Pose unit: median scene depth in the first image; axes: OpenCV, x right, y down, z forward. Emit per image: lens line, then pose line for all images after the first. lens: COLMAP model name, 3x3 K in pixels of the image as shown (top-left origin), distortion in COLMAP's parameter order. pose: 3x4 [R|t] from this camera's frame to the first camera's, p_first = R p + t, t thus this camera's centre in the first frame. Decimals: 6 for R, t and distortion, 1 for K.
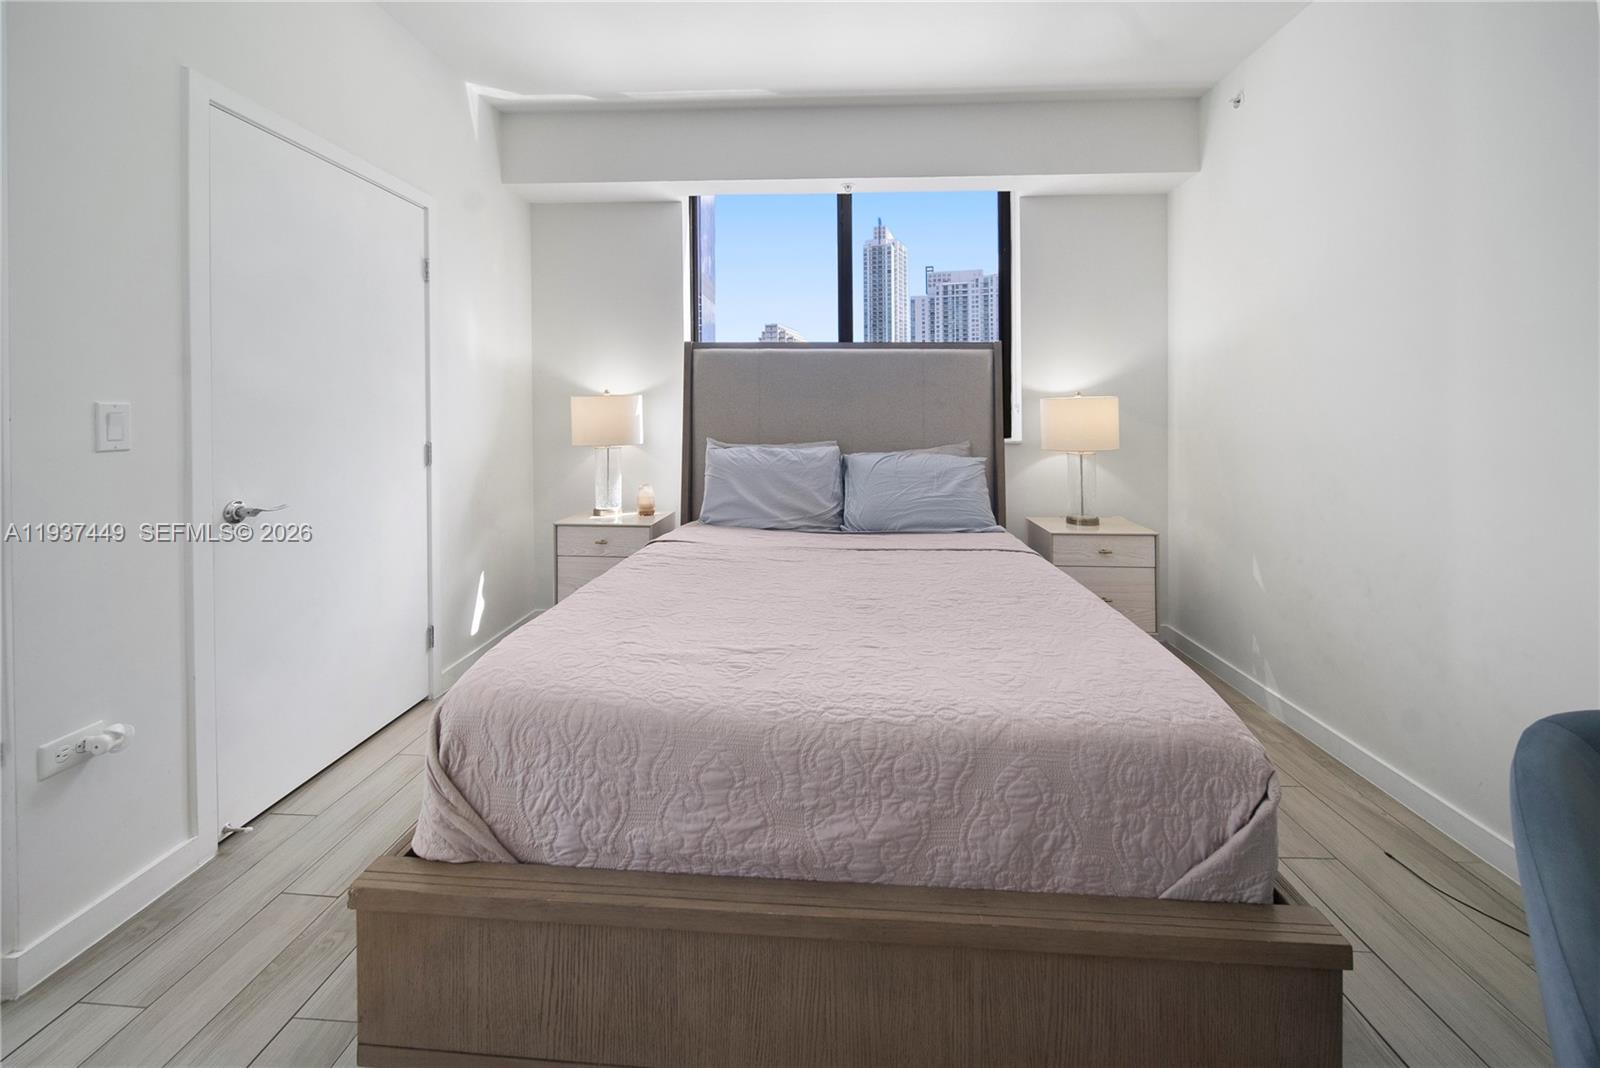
lens RADIAL K [[602.5, 0, 800.0], [0, 602.5, 420.3], [0, 0, 1]] dist [-0.001817, -0.000147]
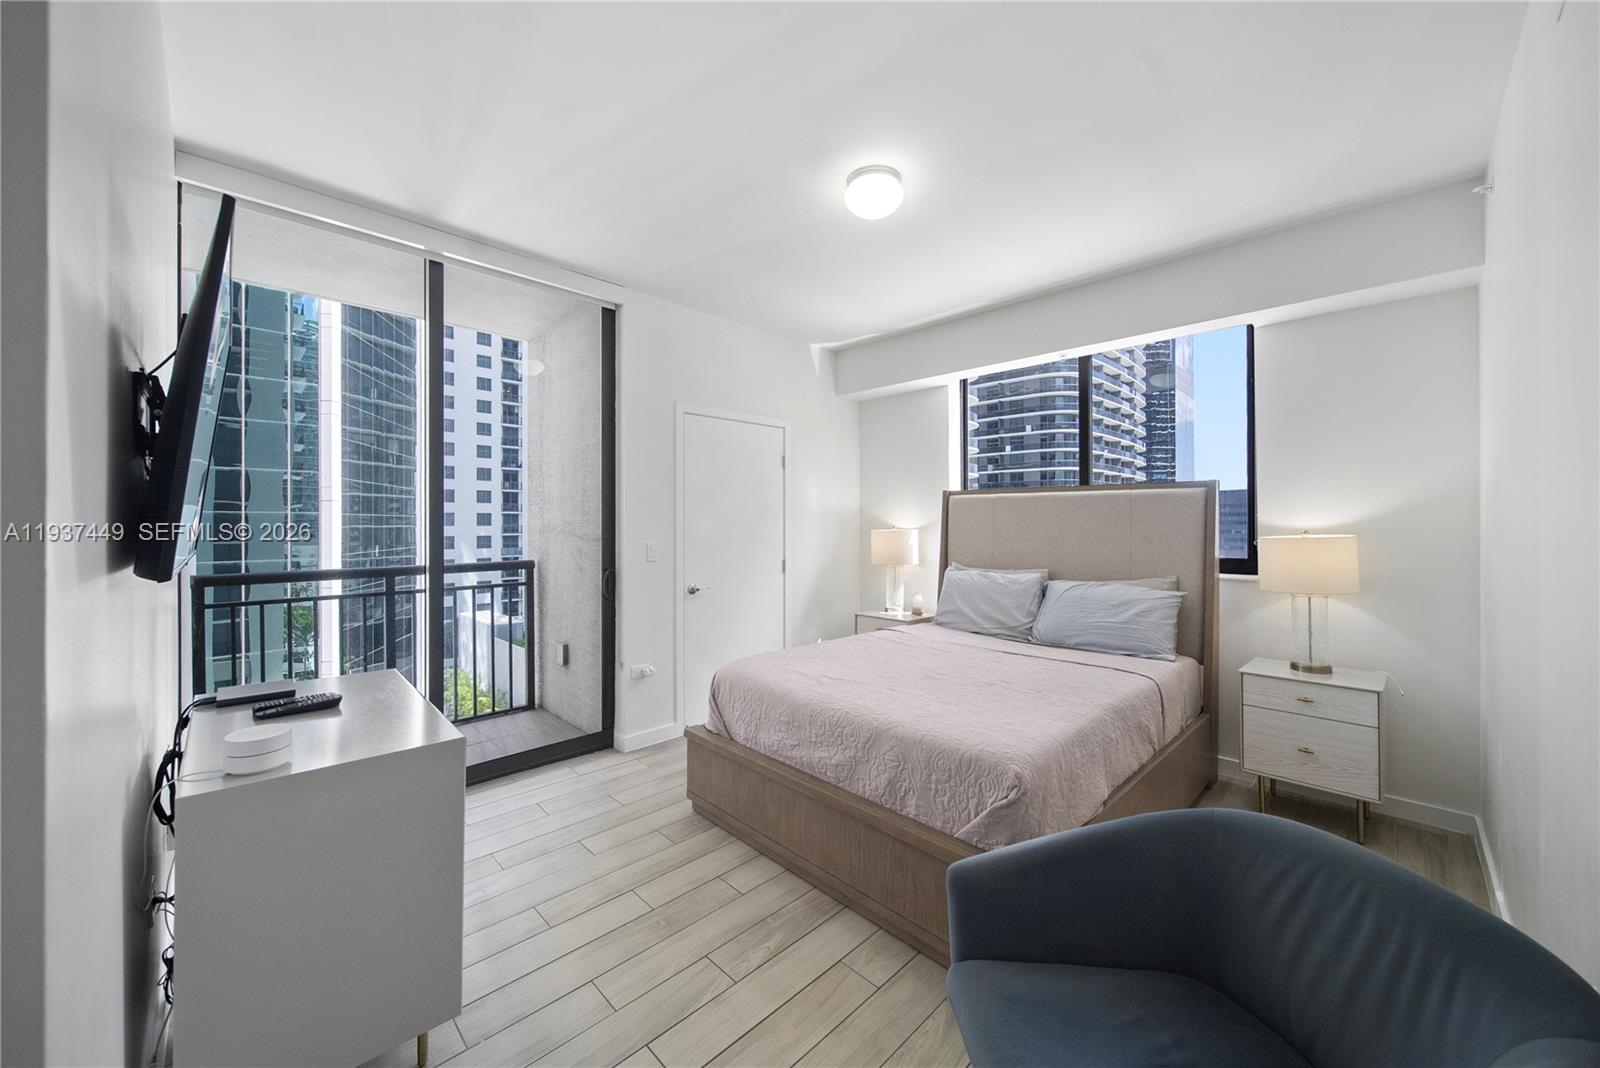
lens RADIAL K [[584.9, 0, 800.0], [0, 584.9, 534.0], [0, 0, 1]] dist [-0.000127, -0.000015]
pose [[0.739788, 0.008831, -0.672782, 0.588245], [-0.006379, 0.999961, 0.006111, -0.049768], [0.672810, -0.000230, 0.739815, -0.250071]]
